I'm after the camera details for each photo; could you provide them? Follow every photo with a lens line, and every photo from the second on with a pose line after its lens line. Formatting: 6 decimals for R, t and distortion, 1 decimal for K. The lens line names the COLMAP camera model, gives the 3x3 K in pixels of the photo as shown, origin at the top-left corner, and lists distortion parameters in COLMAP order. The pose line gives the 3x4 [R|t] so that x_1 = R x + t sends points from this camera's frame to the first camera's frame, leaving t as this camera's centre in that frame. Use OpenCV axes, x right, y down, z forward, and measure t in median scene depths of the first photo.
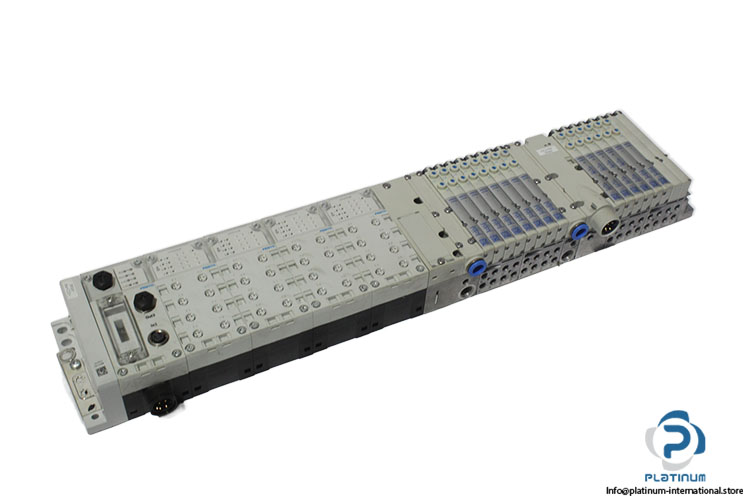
lens RADIAL K [[995.3, 0, 375.0], [0, 995.3, 250.0], [0, 0, 1]] dist [-0.007136, -0.004987]
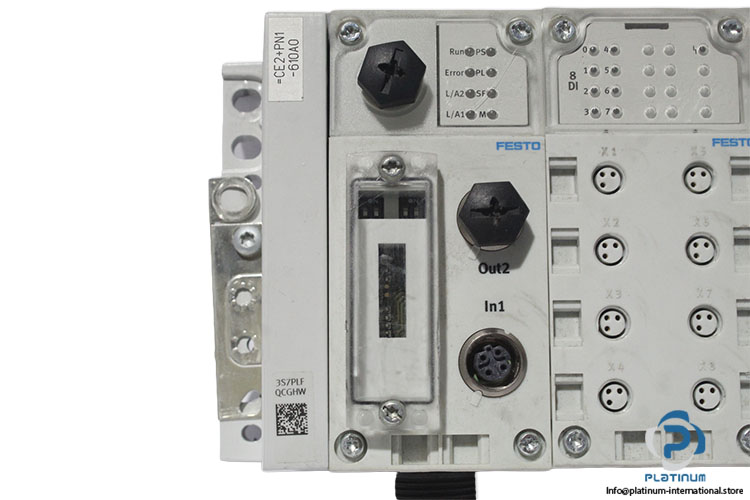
lens RADIAL K [[1220.0, 0, 375.0], [0, 1220.0, 250.0], [0, 0, 1]] dist [-0.002448, -0.005852]
pose [[0.902136, 0.417308, -0.109564, -0.217323], [-0.295058, 0.781999, 0.549016, -0.130431], [0.314788, -0.462959, 0.828599, 0.671911]]
